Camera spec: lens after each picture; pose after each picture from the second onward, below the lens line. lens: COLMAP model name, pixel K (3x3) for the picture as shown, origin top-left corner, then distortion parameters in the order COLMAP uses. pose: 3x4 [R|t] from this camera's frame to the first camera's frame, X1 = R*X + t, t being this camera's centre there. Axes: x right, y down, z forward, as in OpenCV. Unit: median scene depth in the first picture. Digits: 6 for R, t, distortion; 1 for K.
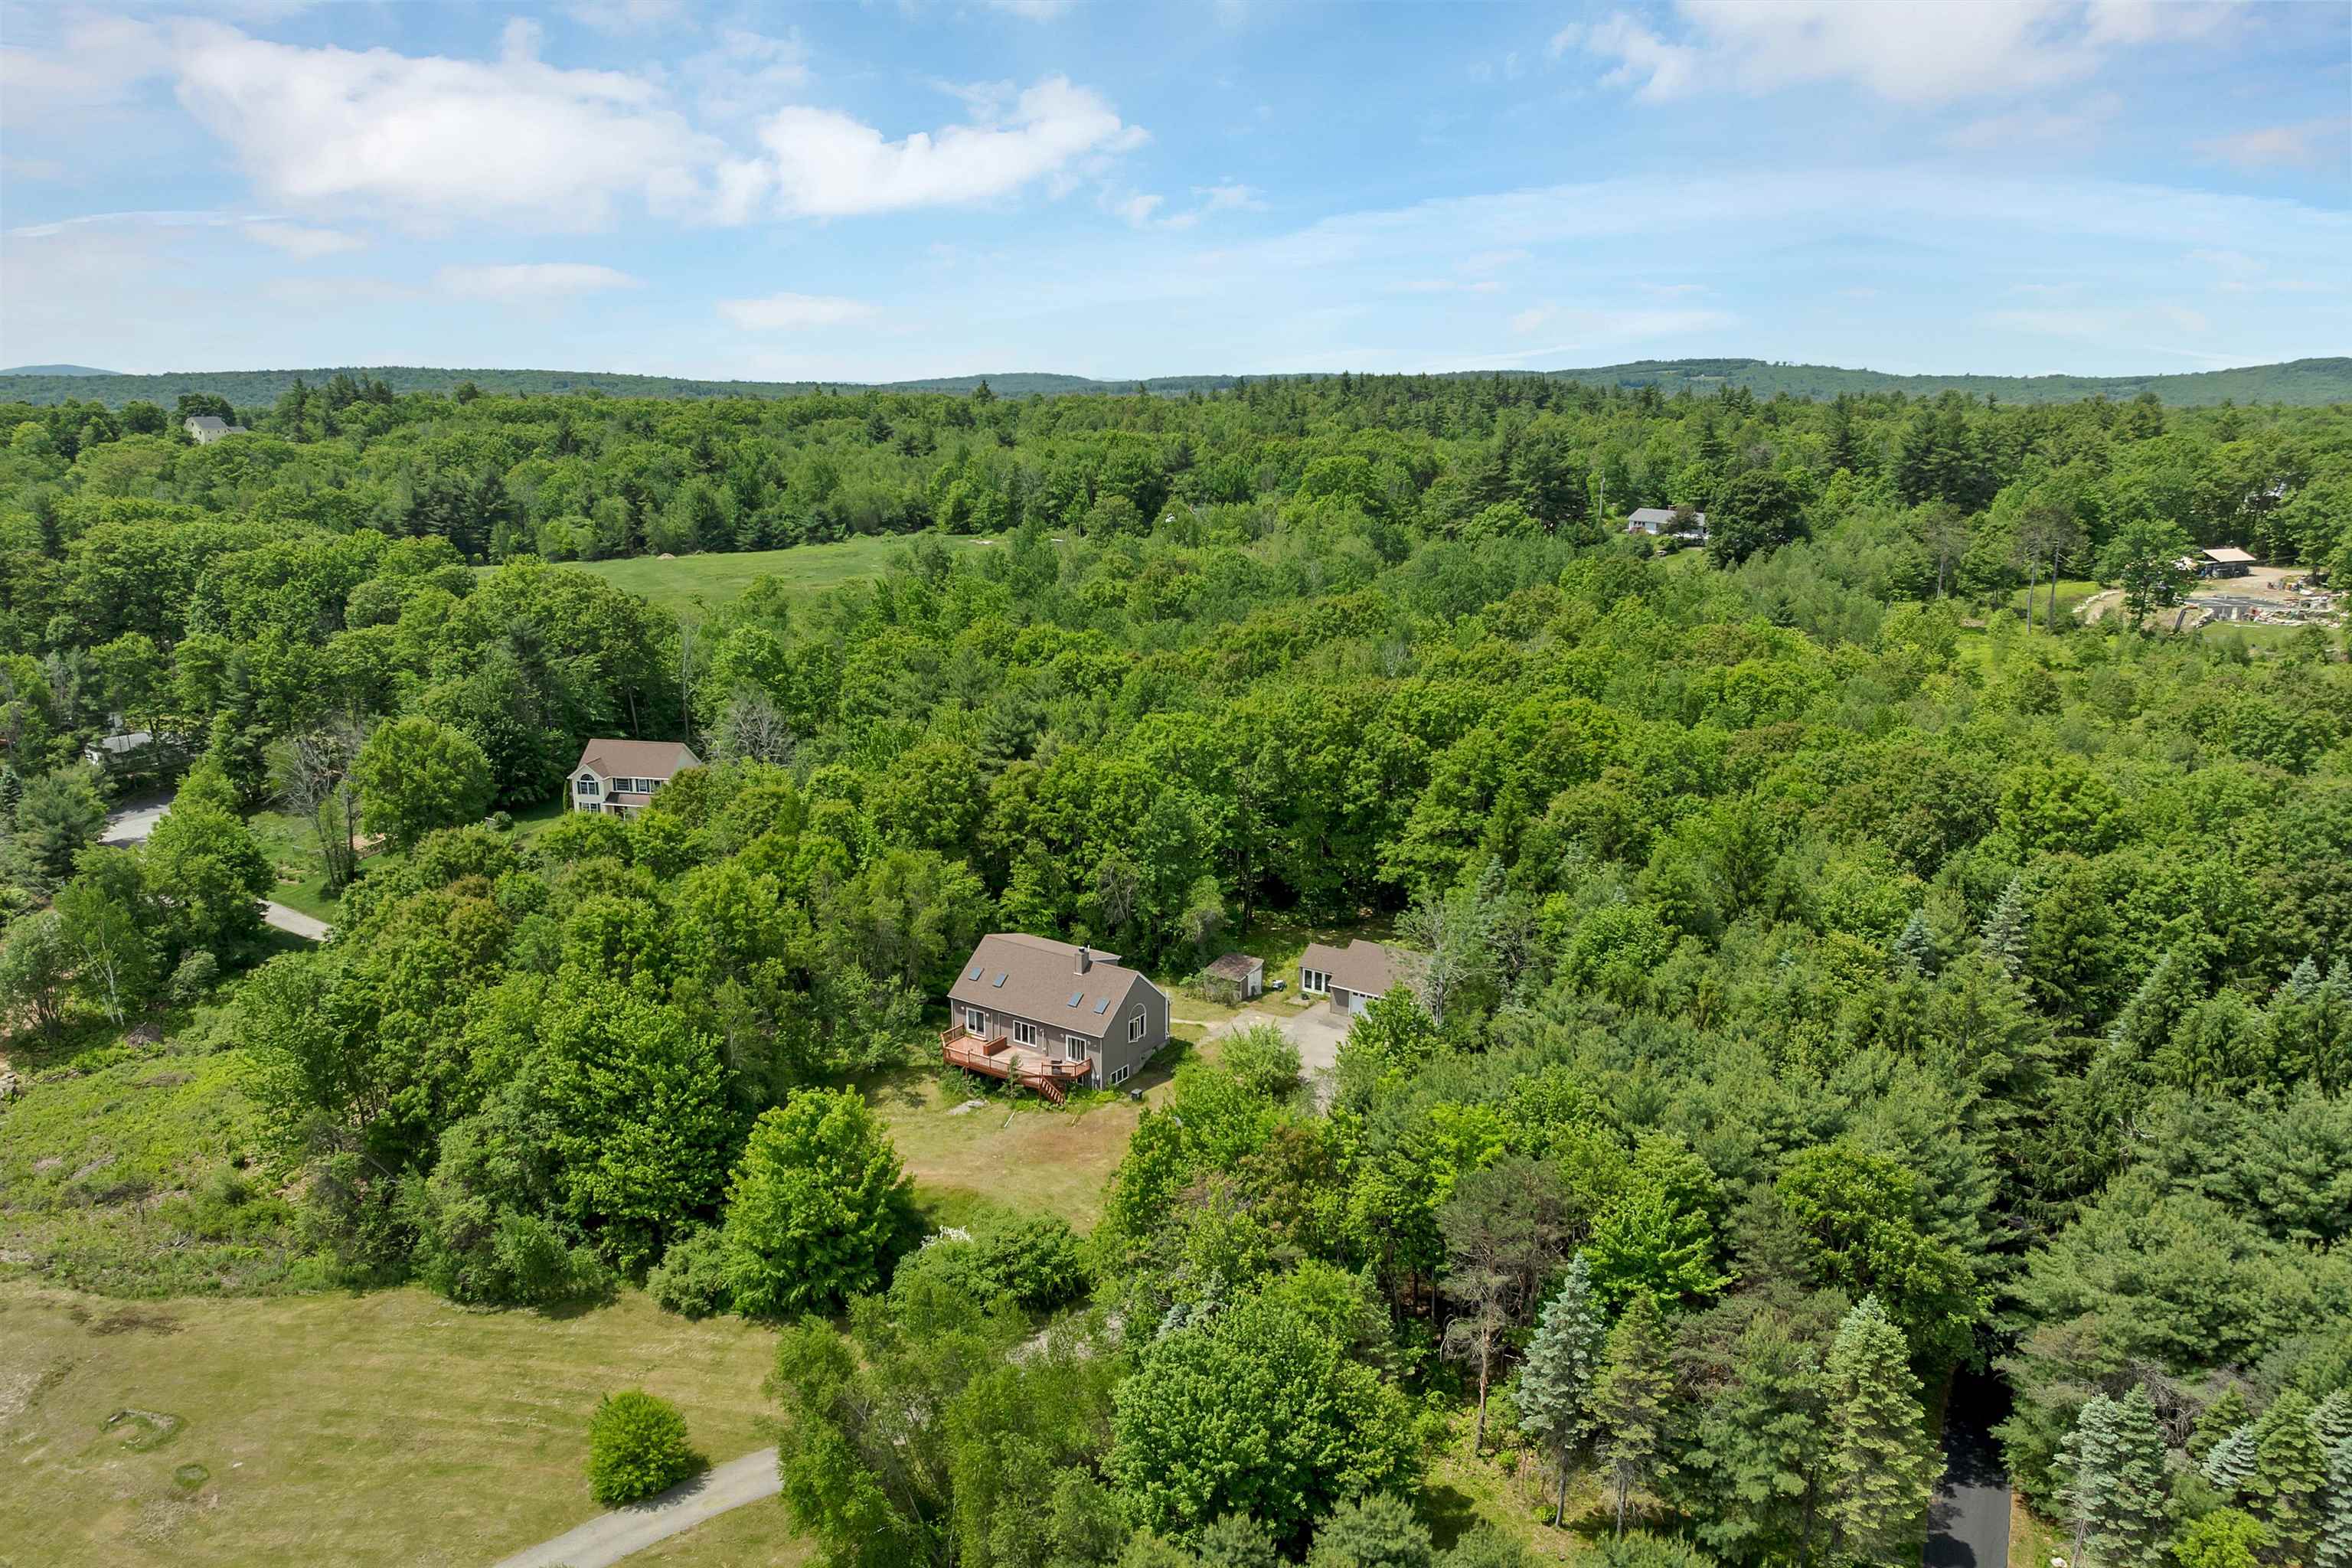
lens RADIAL K [[1698.2, 0, 1179.7], [0, 1698.2, 854.8], [0, 0, 1]] dist [-0.045589, 0.015758]
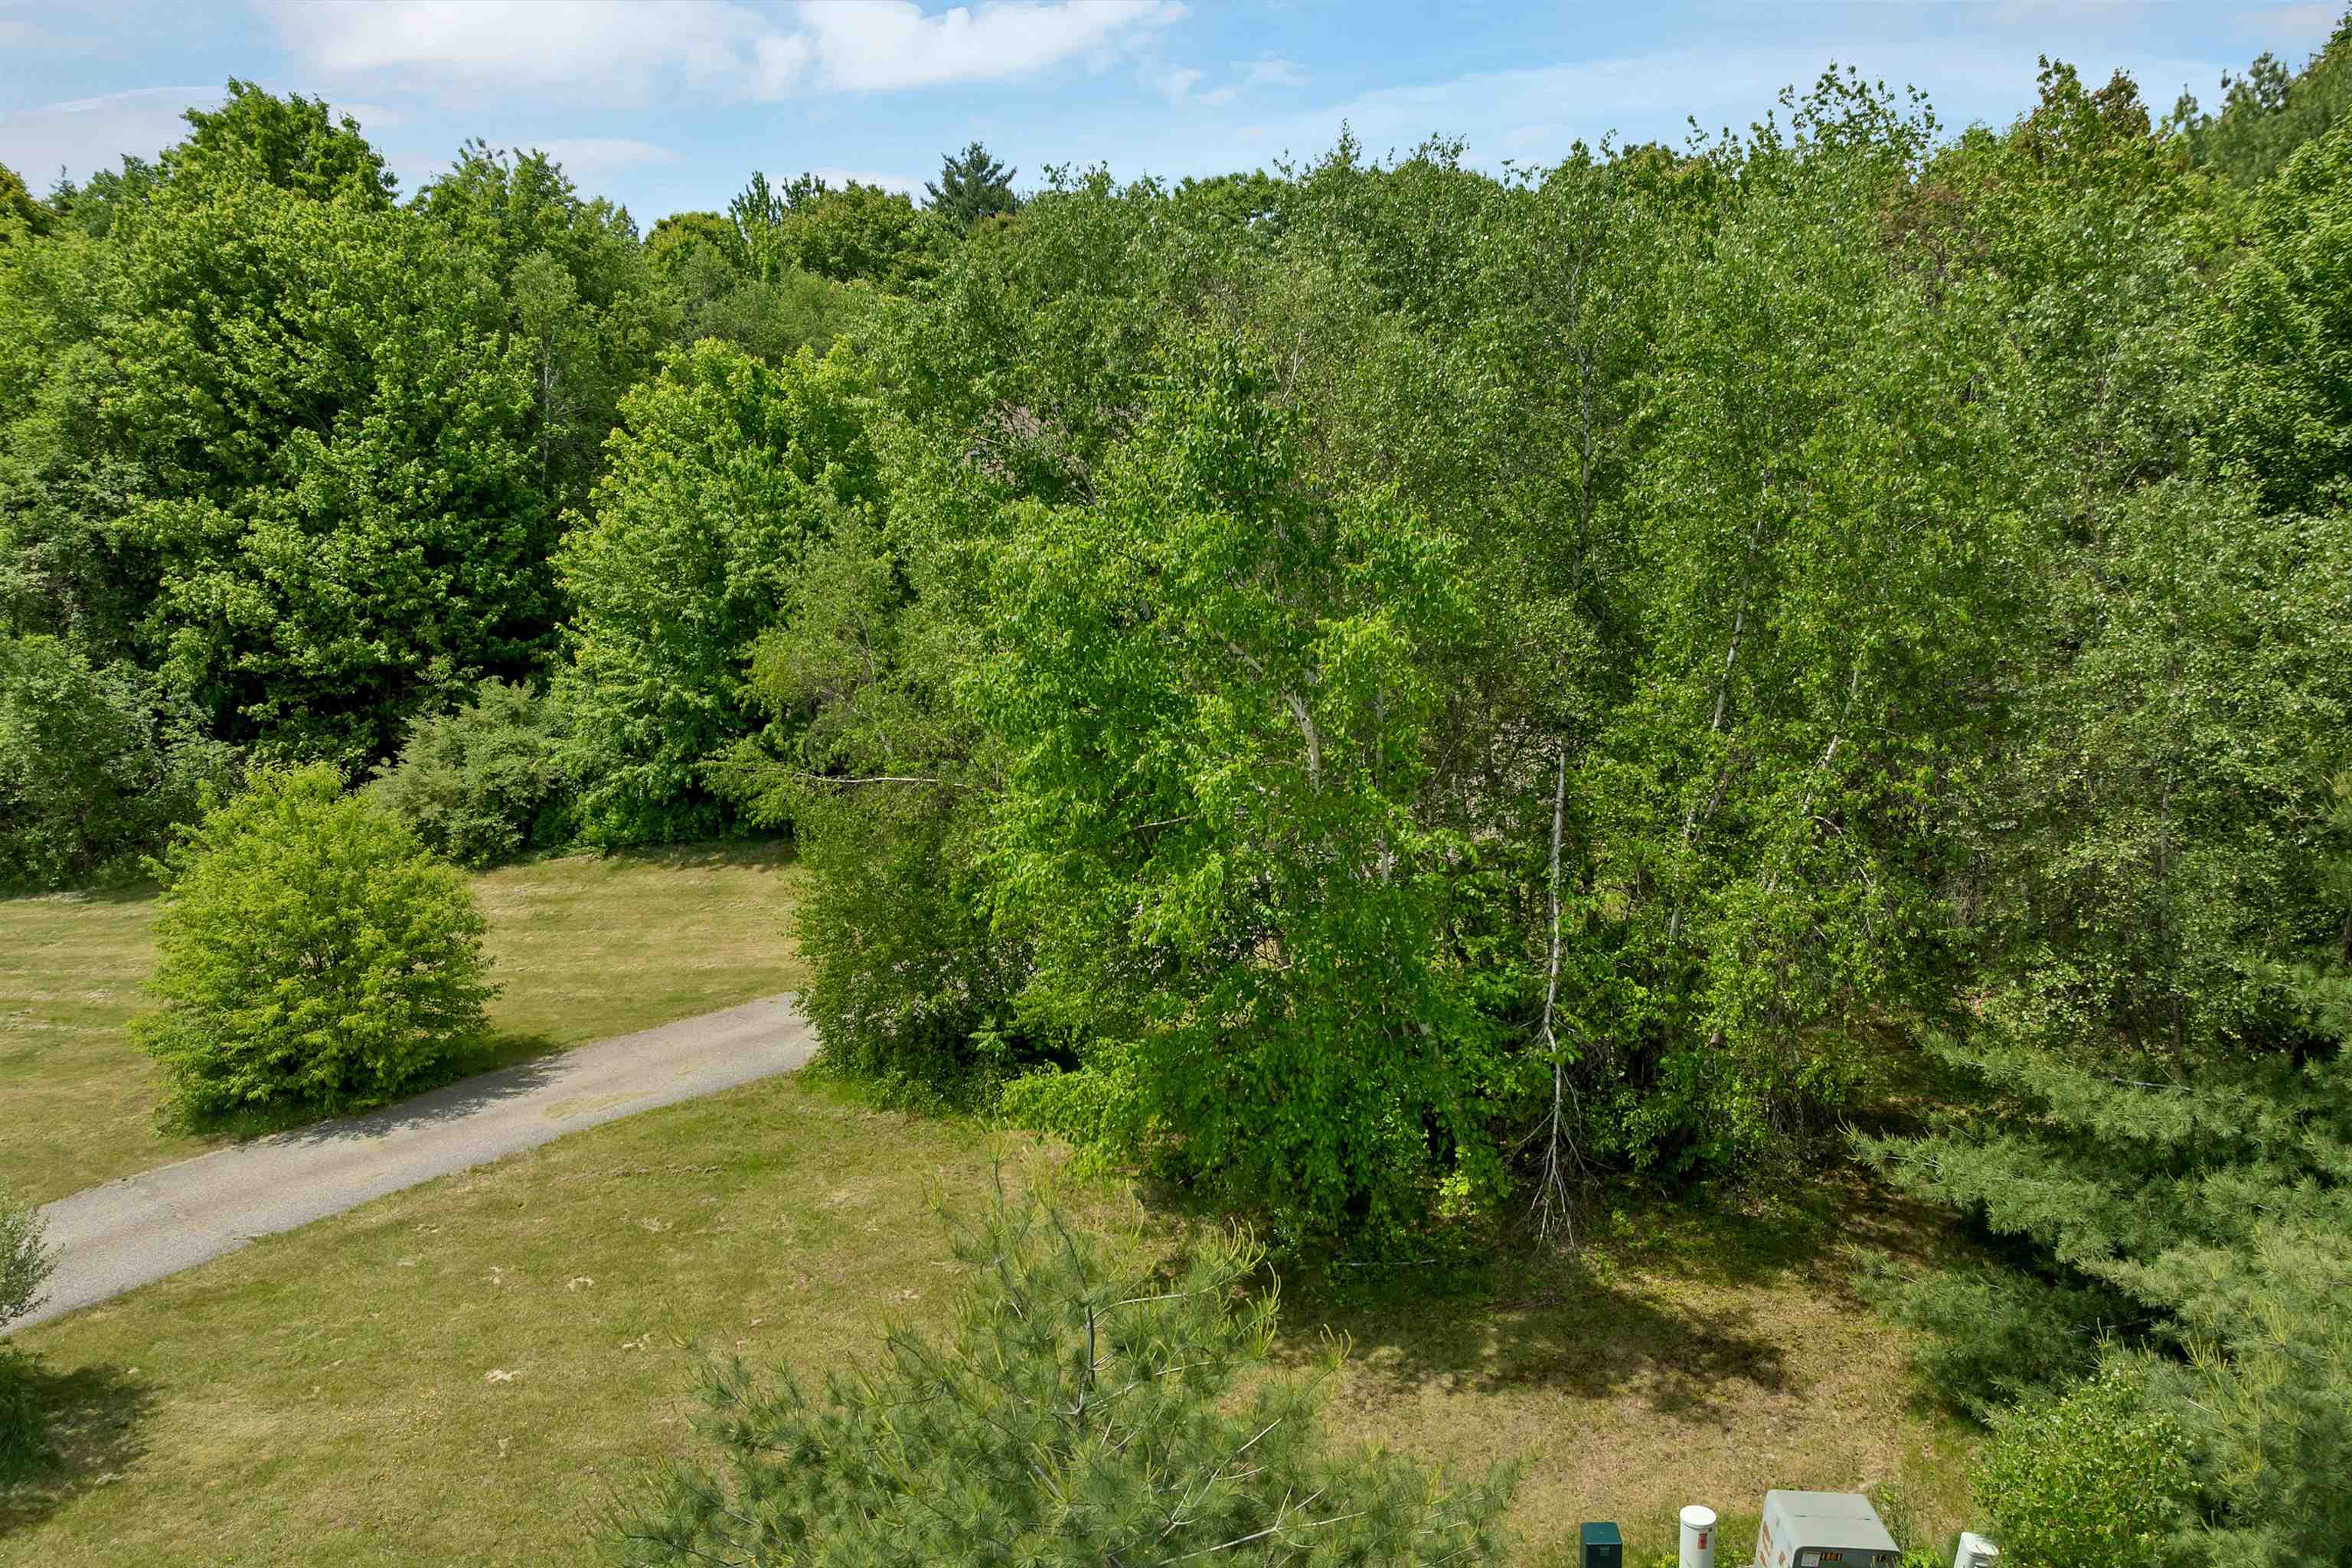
lens RADIAL K [[1698.2, 0, 1178.8], [0, 1698.2, 870.1], [0, 0, 1]] dist [-0.045589, 0.015758]
pose [[0.989009, -0.035348, 0.143565, -0.151994], [0.043239, 0.997699, -0.052227, 0.258991], [-0.141389, 0.057860, 0.988262, 0.484729]]
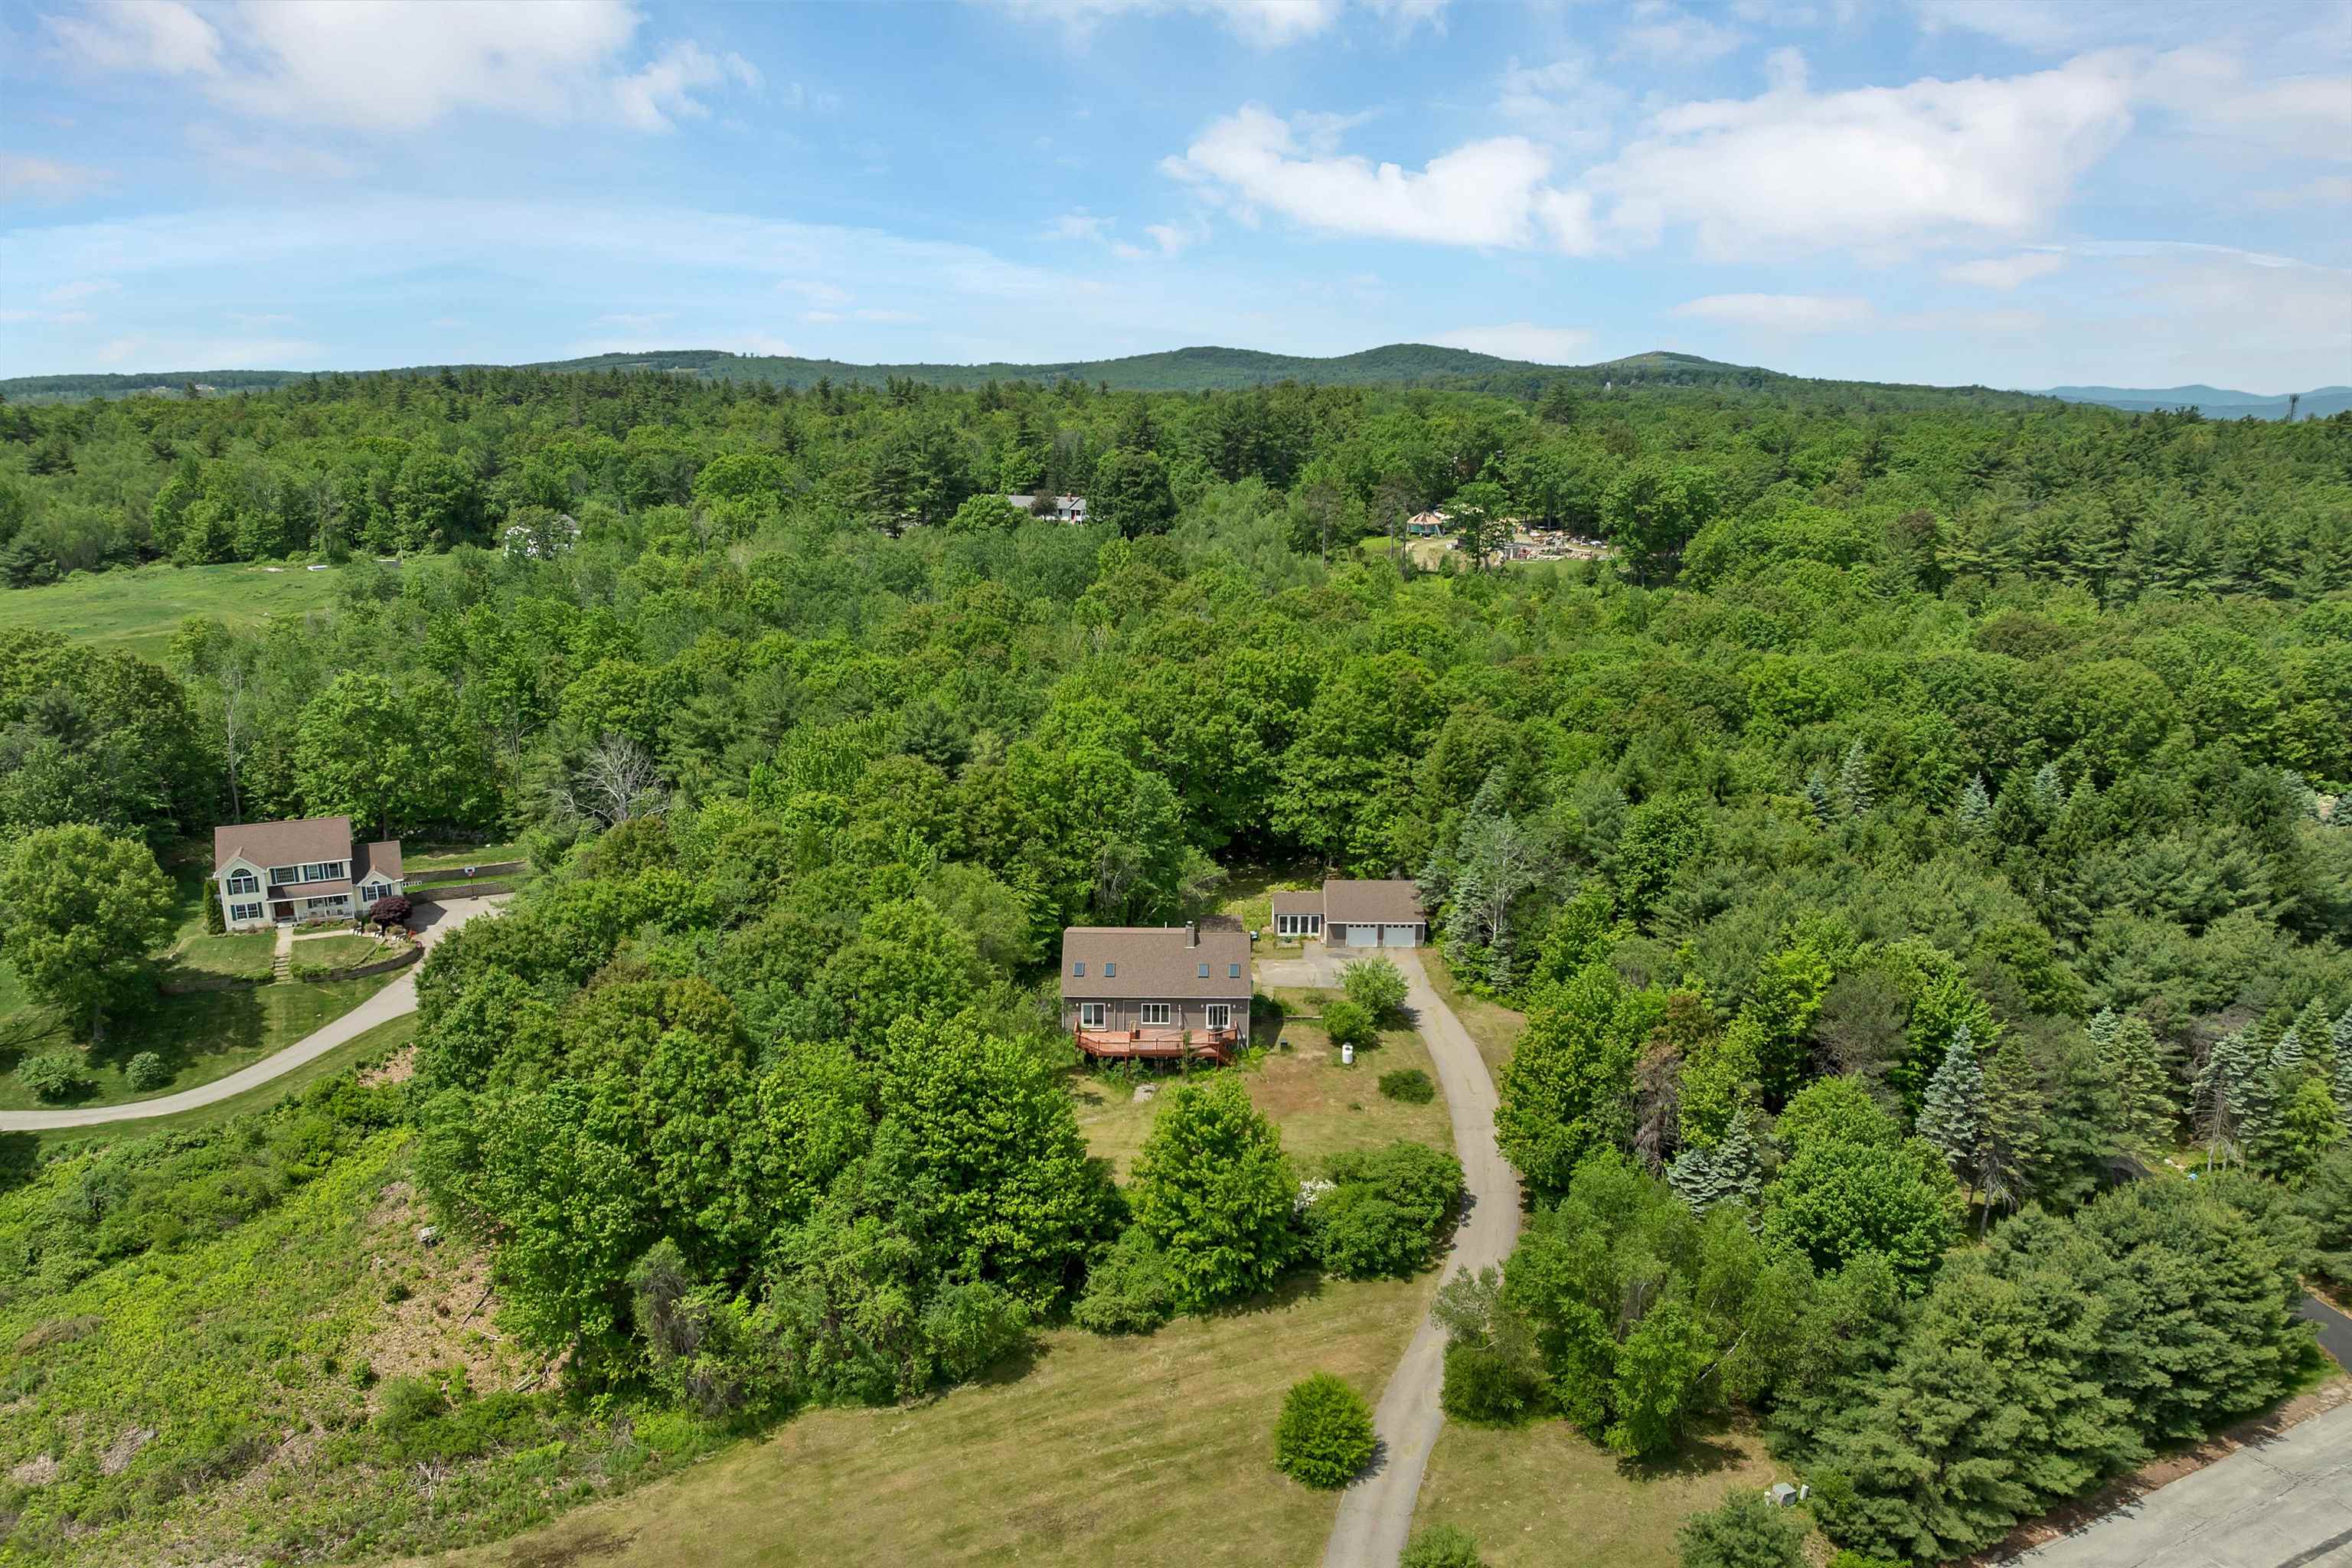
lens RADIAL K [[1698.2, 0, 1183.3], [0, 1698.2, 870.3], [0, 0, 1]] dist [-0.045589, 0.015758]
pose [[0.829612, -0.157856, 0.535562, -0.645517], [0.150938, 0.986894, 0.057075, -0.039089], [-0.537552, 0.033487, 0.842565, 0.123456]]
